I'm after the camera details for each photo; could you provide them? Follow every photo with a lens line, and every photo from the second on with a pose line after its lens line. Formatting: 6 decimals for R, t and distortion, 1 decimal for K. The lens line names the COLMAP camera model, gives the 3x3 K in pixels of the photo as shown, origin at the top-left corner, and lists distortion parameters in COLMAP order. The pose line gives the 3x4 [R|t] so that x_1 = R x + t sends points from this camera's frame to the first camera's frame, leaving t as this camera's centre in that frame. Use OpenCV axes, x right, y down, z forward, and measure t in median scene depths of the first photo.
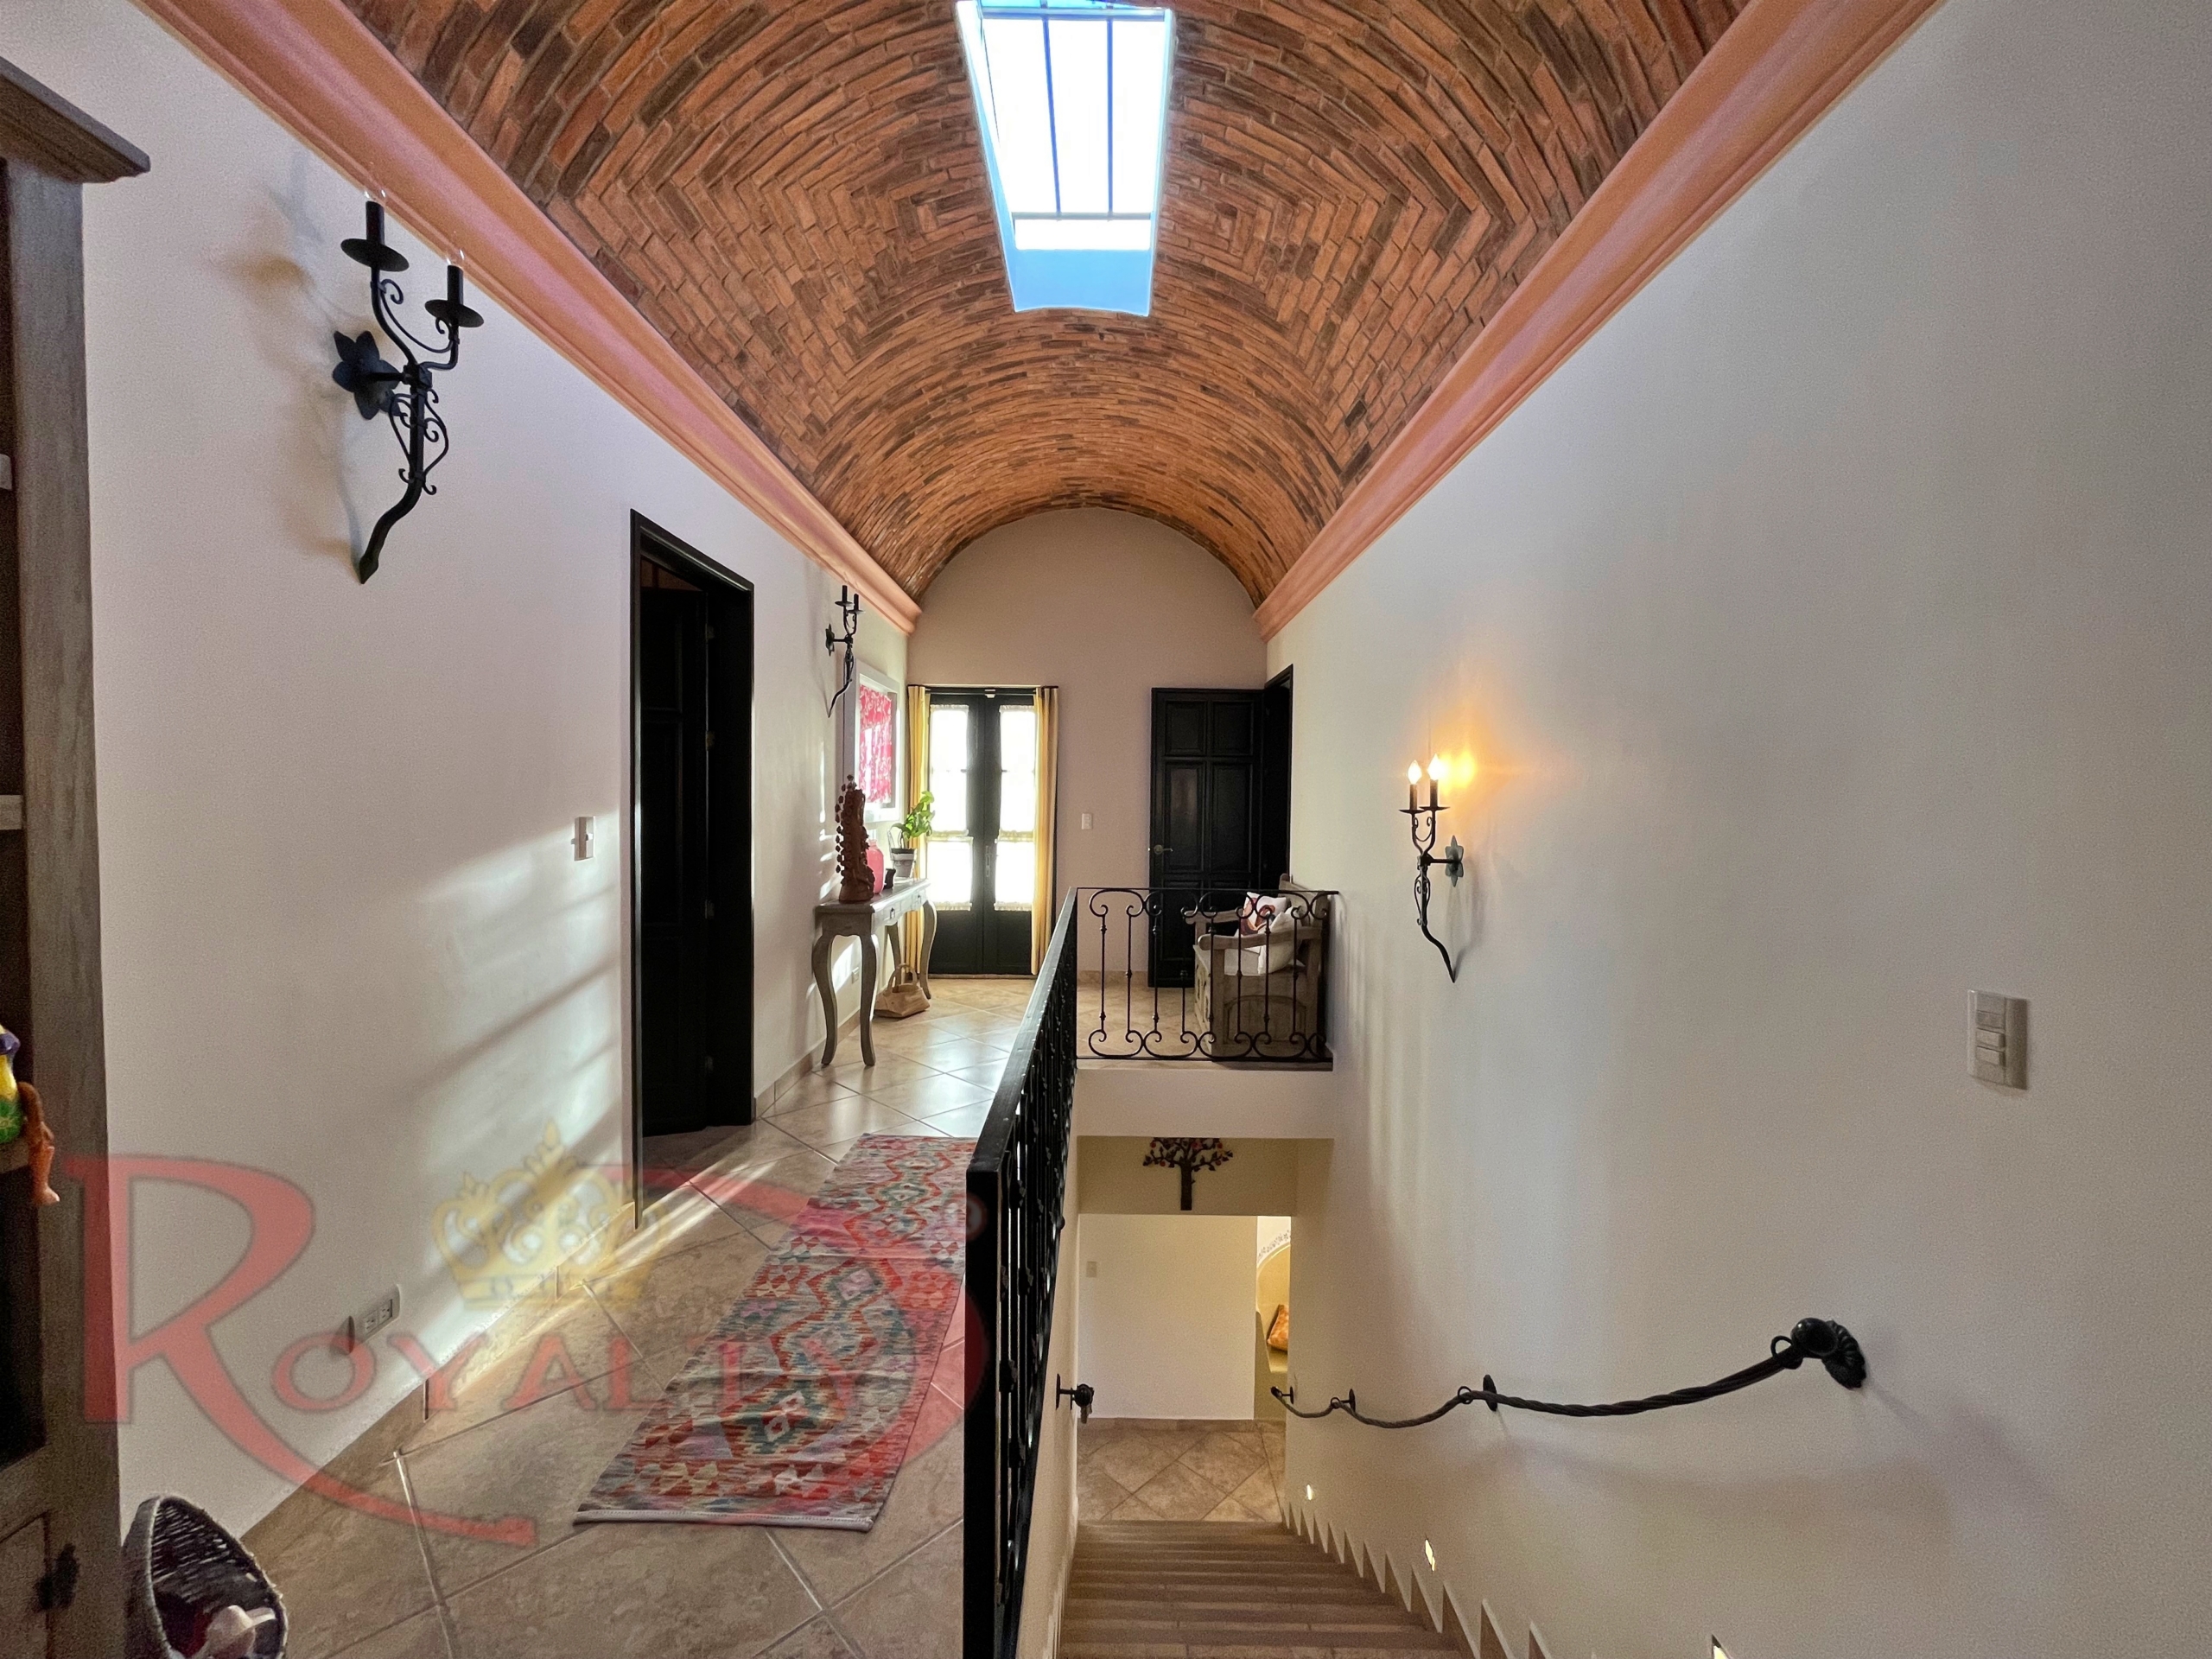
lens RADIAL K [[887.4, 0, 1102.4], [0, 887.4, 826.8], [0, 0, 1]] dist [0.001305, -0.000630]
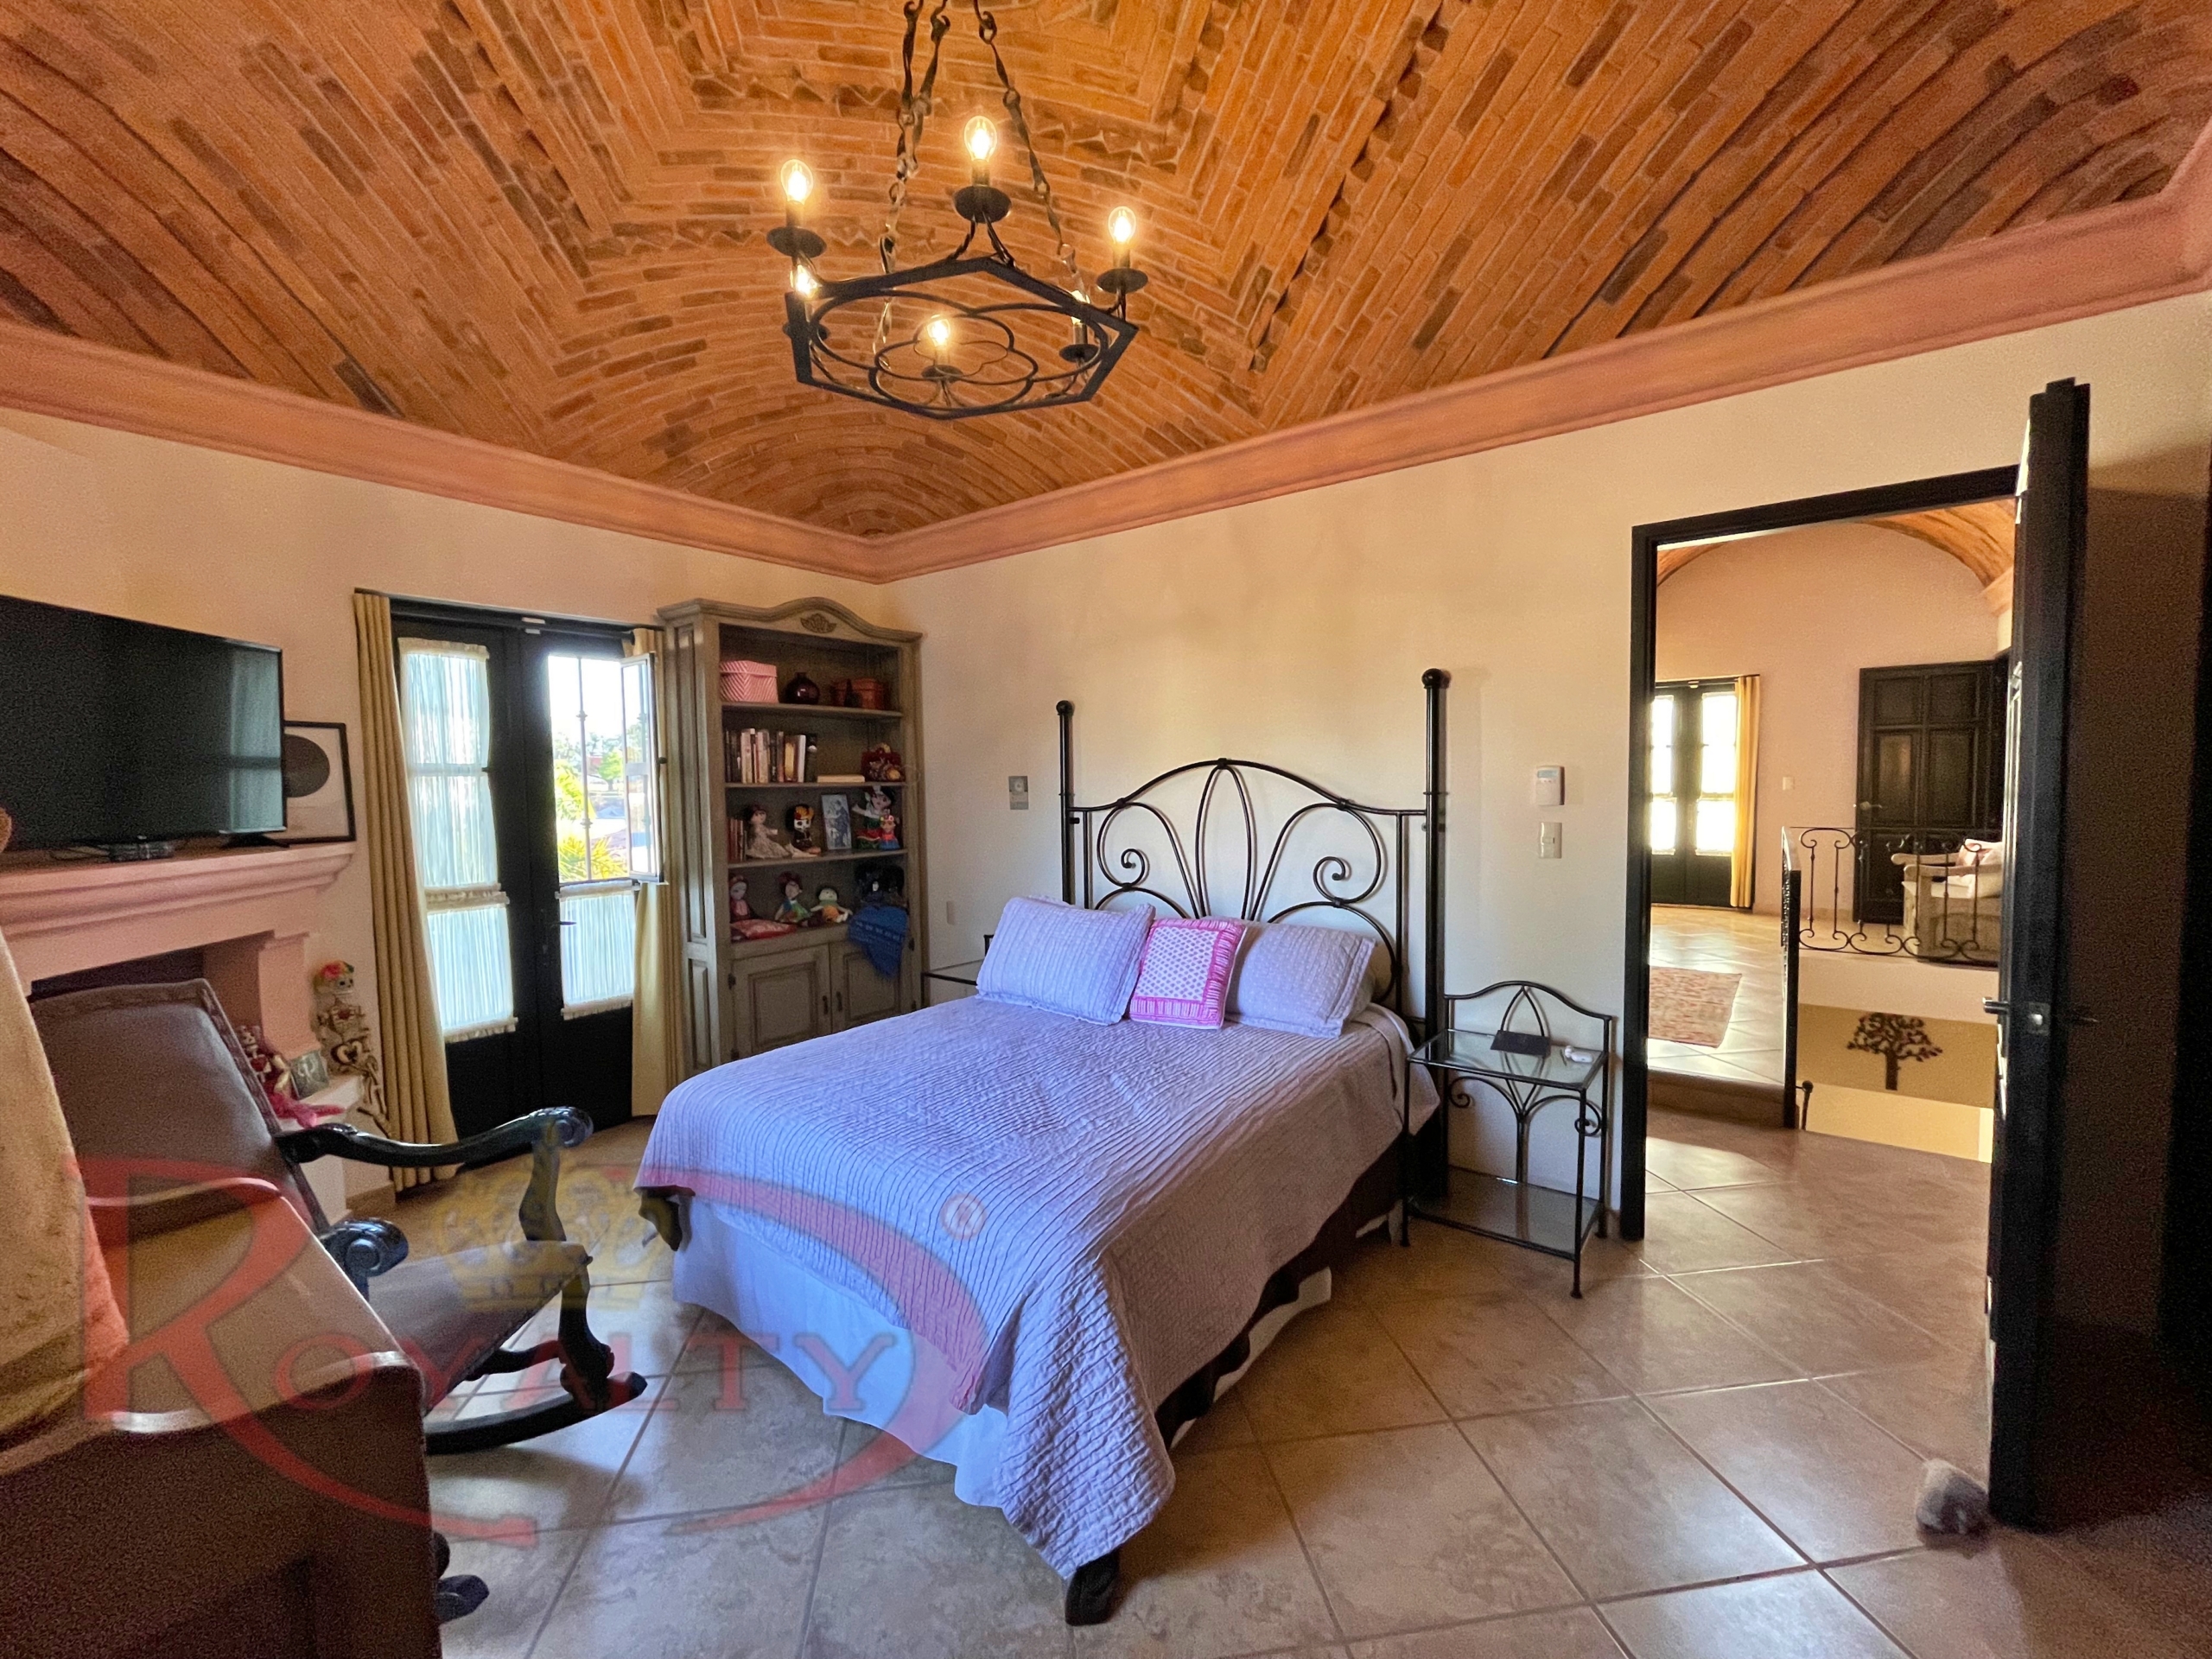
lens RADIAL K [[887.4, 0, 1102.4], [0, 887.4, 826.8], [0, 0, 1]] dist [0.001305, -0.000630]
pose [[0.797568, 0.008156, -0.603174, -0.039188], [0.005793, 0.999759, 0.021178, 0.026900], [0.603202, -0.020385, 0.797328, -0.642924]]
